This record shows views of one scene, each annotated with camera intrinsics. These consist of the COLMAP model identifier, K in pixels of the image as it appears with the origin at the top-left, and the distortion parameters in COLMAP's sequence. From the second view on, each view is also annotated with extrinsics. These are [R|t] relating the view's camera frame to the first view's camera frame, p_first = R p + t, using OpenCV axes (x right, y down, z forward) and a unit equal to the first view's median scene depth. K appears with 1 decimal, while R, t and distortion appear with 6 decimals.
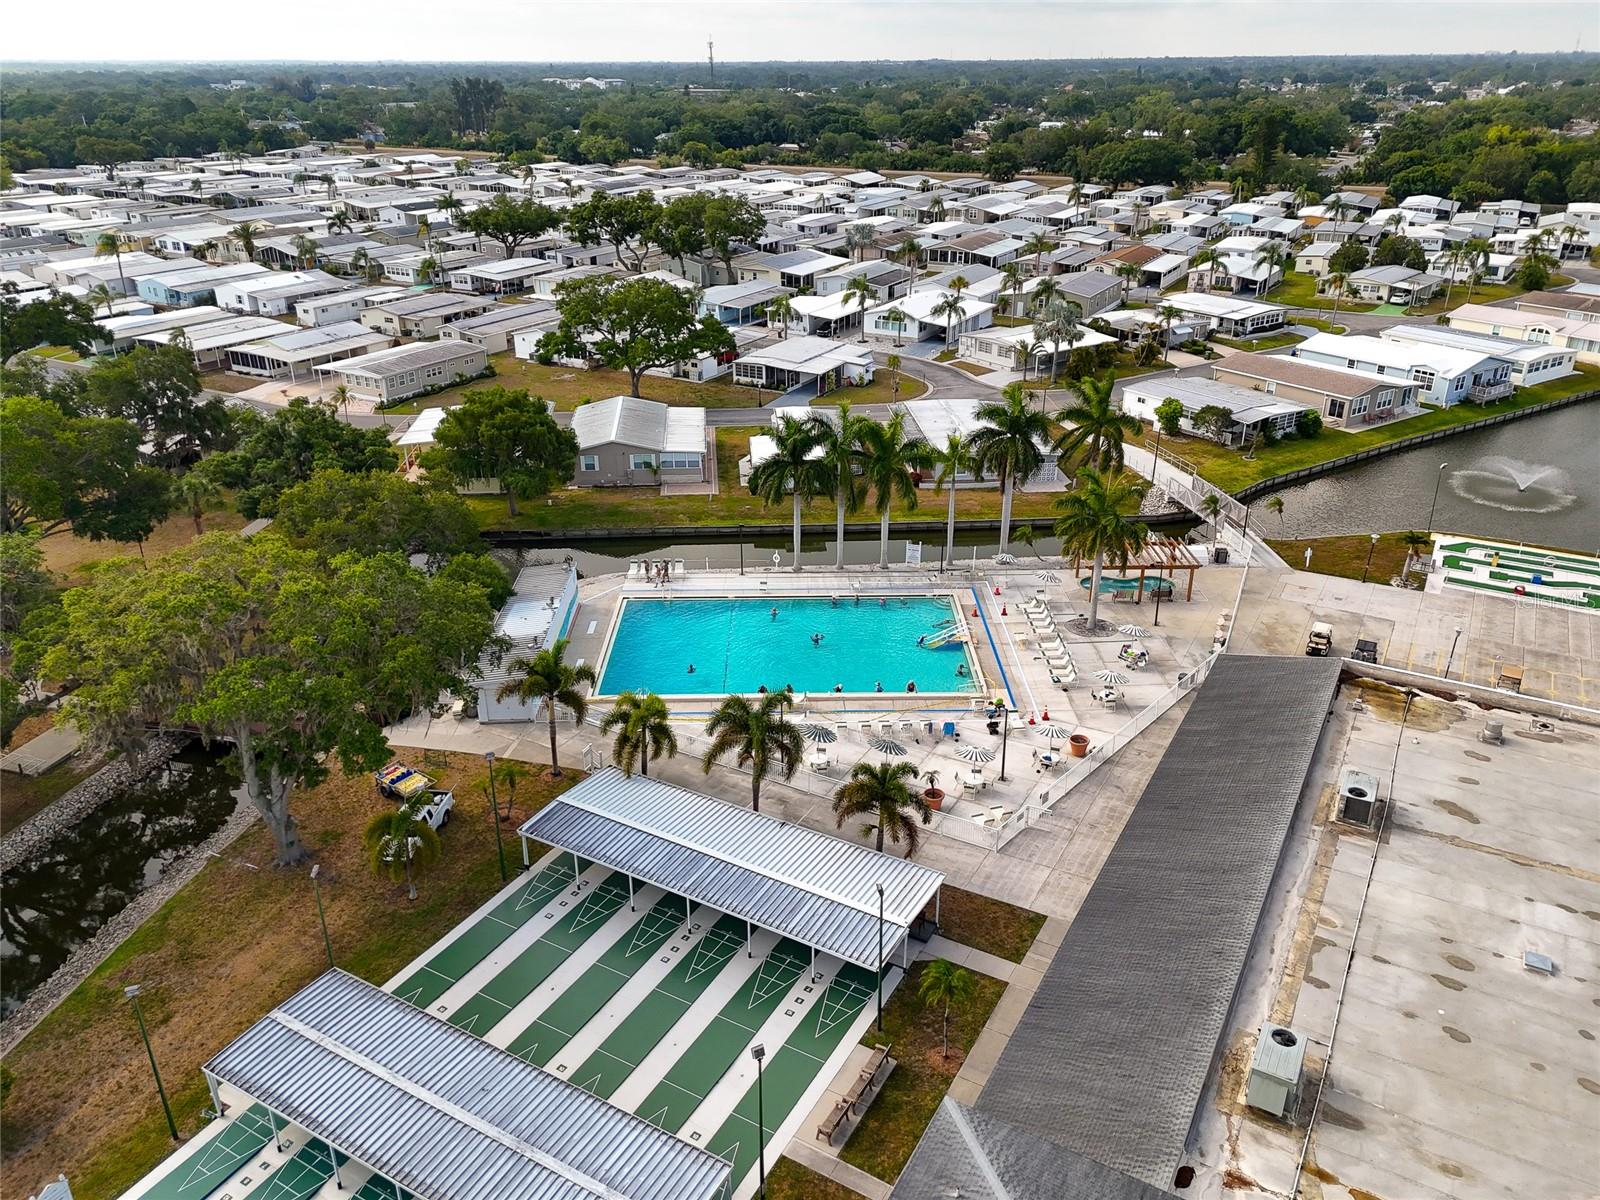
lens RADIAL K [[1179.5, 0, 799.2], [0, 1179.5, 602.0], [0, 0, 1]] dist [0.073434, -0.062776]
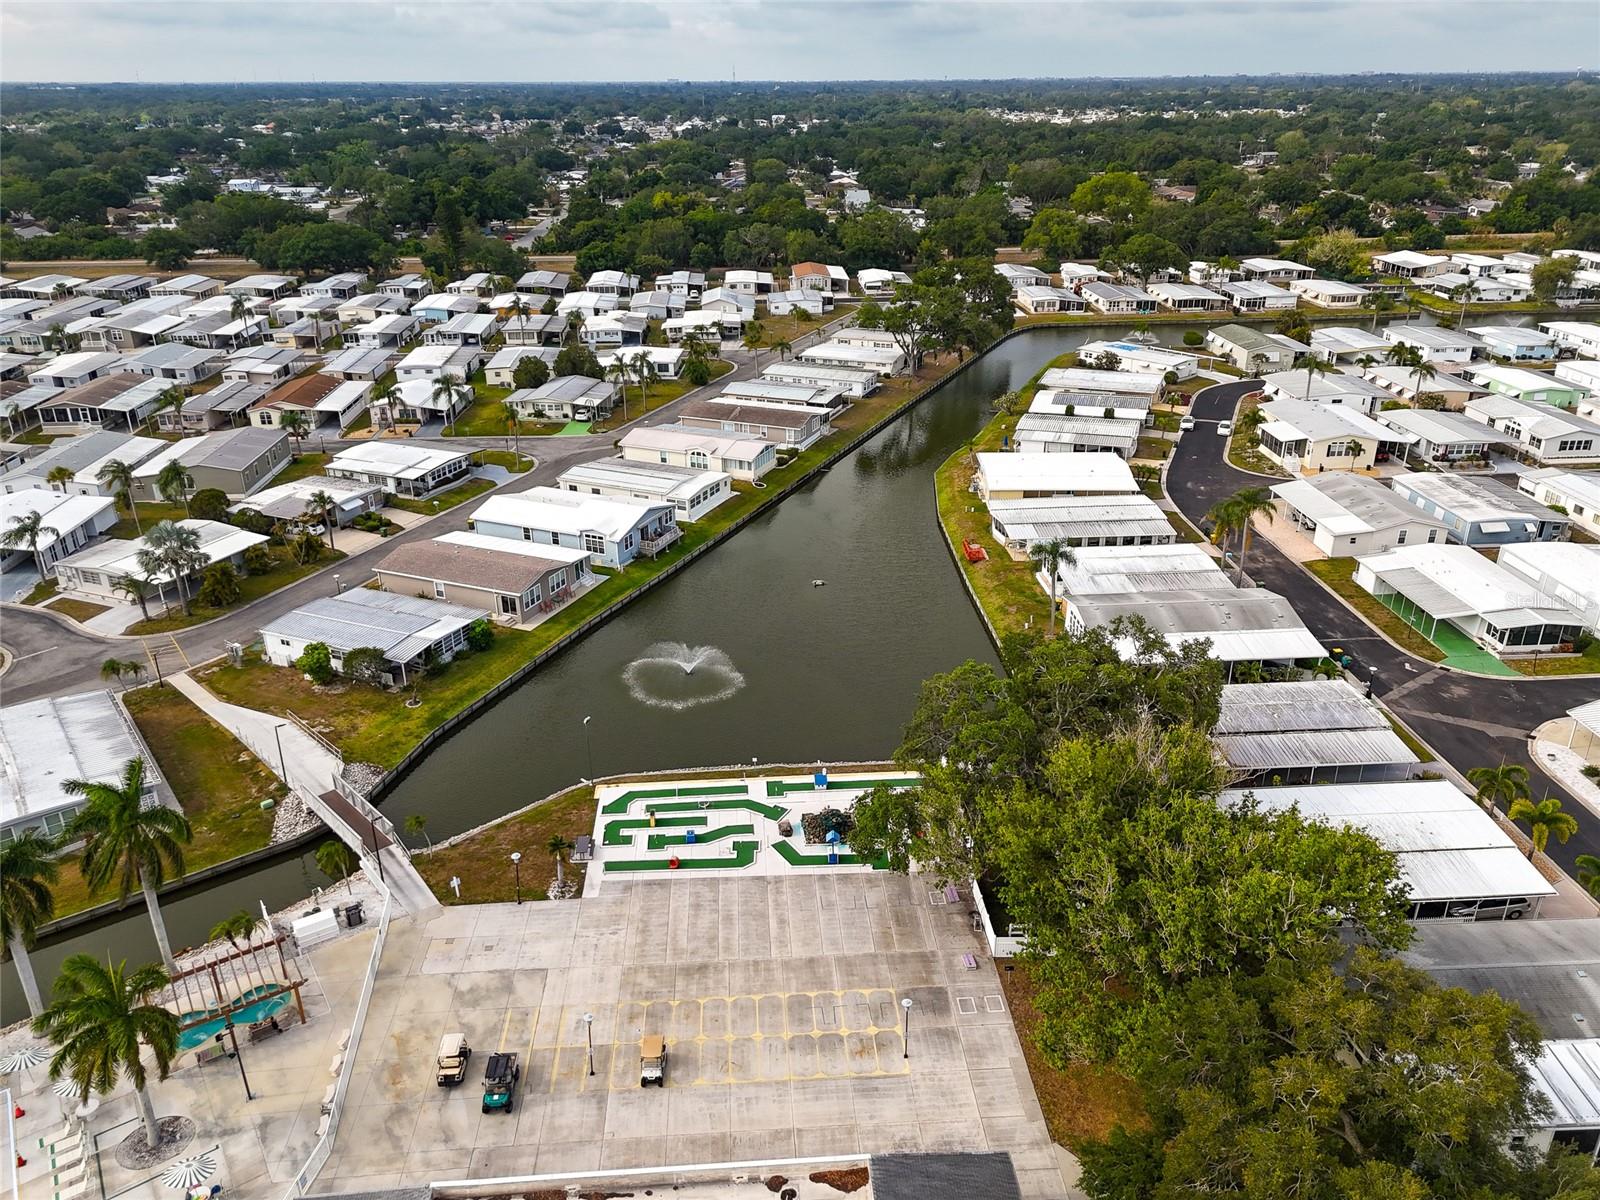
lens RADIAL K [[1179.5, 0, 810.9], [0, 1179.5, 596.0], [0, 0, 1]] dist [0.073434, -0.062776]
pose [[0.833698, -0.225026, 0.504292, 0.162677], [0.234255, 0.971084, 0.046049, -0.138329], [-0.500072, 0.079742, 0.862305, 0.080816]]
